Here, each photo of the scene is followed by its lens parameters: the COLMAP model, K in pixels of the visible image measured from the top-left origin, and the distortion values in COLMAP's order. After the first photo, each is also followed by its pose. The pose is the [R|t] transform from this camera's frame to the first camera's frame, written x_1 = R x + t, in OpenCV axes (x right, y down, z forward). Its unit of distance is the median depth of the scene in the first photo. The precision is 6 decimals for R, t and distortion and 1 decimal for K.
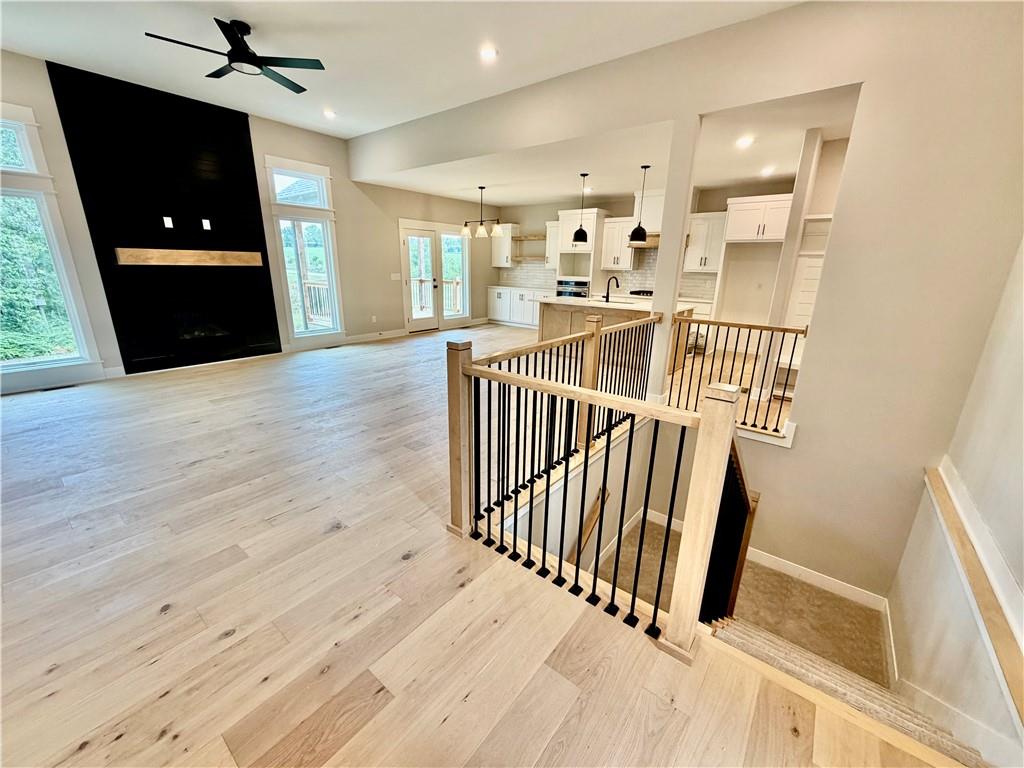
lens RADIAL K [[405.8, 0, 511.5], [0, 405.8, 384.7], [0, 0, 1]] dist [0.000619, 0.000168]
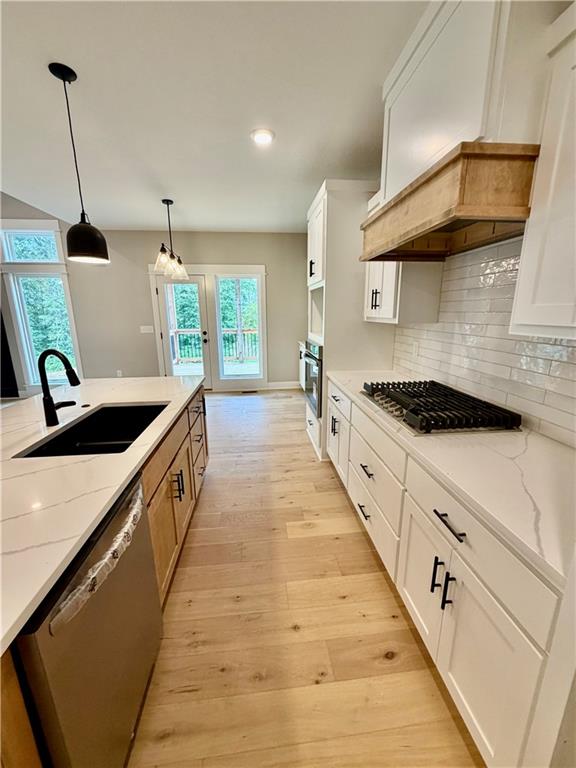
lens RADIAL K [[304.4, 0, 288.5], [0, 304.4, 382.9], [0, 0, 1]] dist [0.000619, 0.000168]
pose [[0.702465, 0.138925, -0.698028, 0.421615], [-0.180966, 0.983395, 0.013604, -0.214947], [0.688327, 0.116763, 0.715941, 0.745148]]
